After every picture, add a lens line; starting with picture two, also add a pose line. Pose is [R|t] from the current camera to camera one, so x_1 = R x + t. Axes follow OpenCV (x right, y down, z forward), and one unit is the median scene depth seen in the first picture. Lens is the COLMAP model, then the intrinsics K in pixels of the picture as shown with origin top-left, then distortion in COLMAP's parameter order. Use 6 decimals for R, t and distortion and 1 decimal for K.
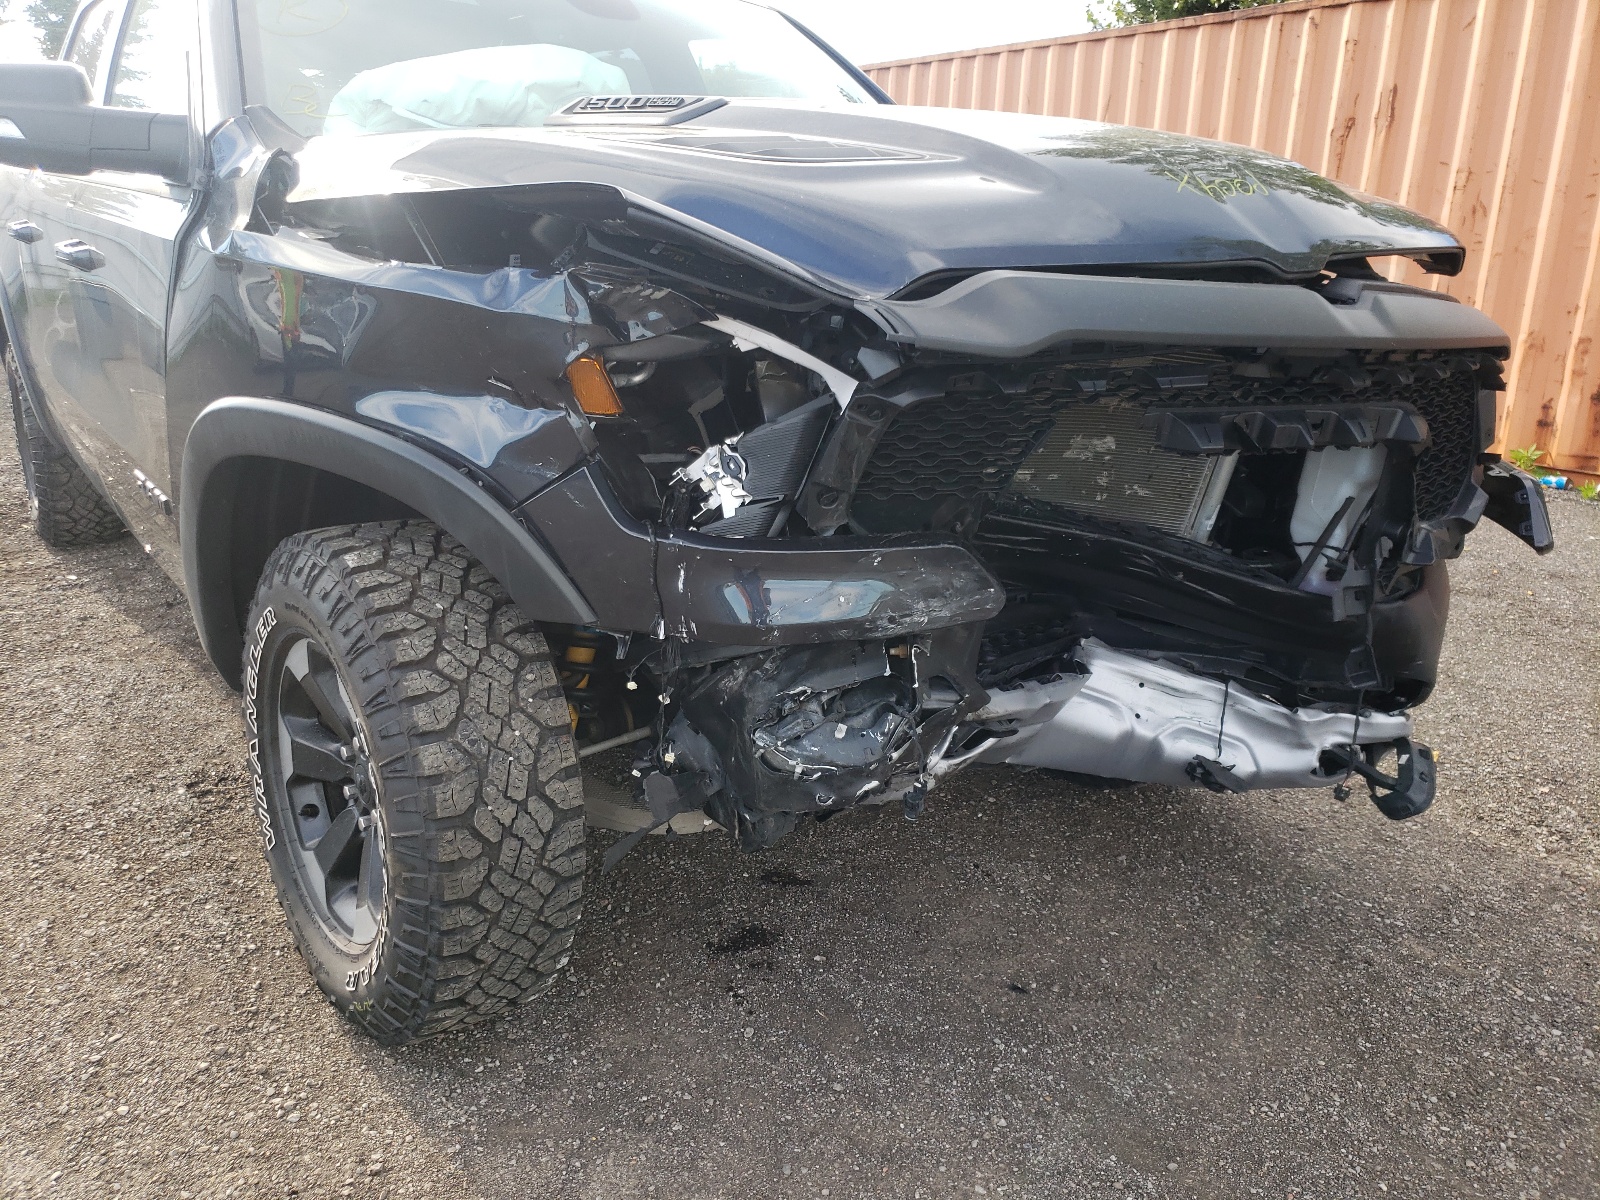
lens RADIAL K [[1232.1, 0, 800.0], [0, 1232.1, 600.0], [0, 0, 1]] dist [0.019047, 0.003627]
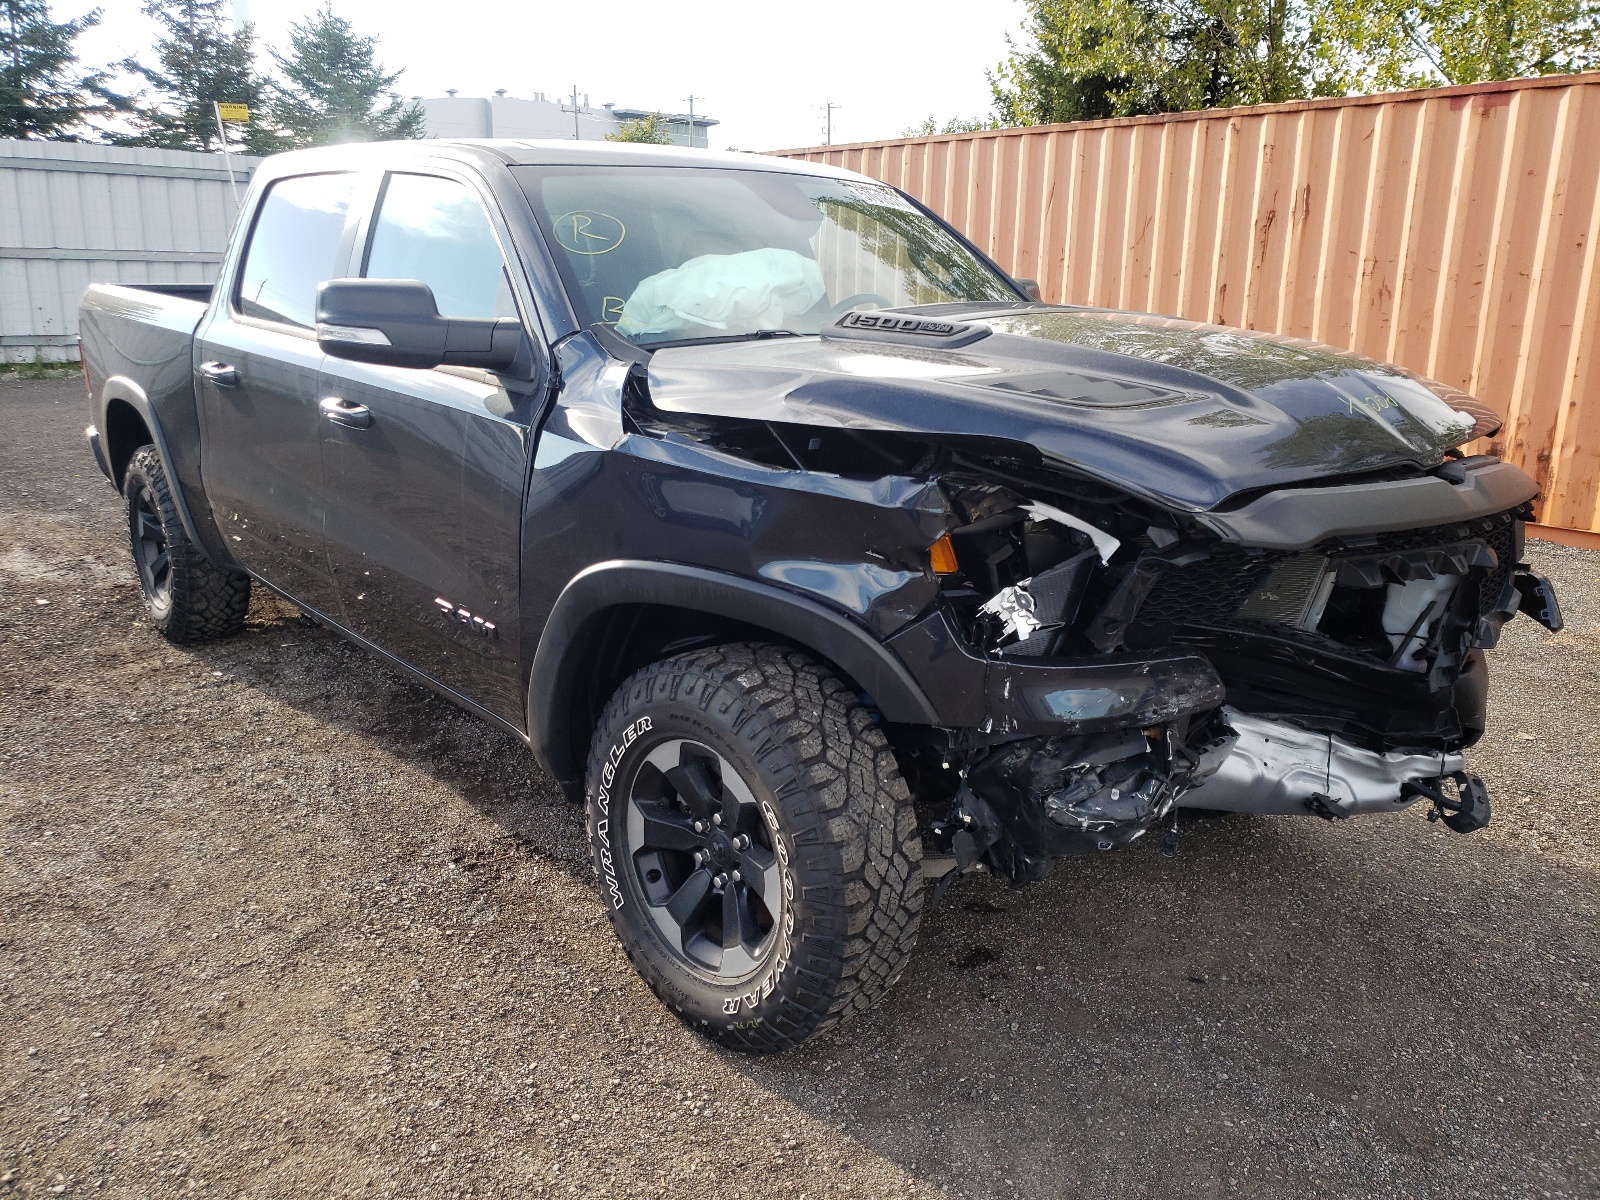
lens RADIAL K [[1266.1, 0, 806.8], [0, 1266.1, 581.2], [0, 0, 1]] dist [0.034242, -0.003834]
pose [[0.992596, -0.035833, 0.116057, -0.396816], [0.039801, 0.998694, -0.032049, -0.083683], [-0.114757, 0.036431, 0.992725, -0.322133]]
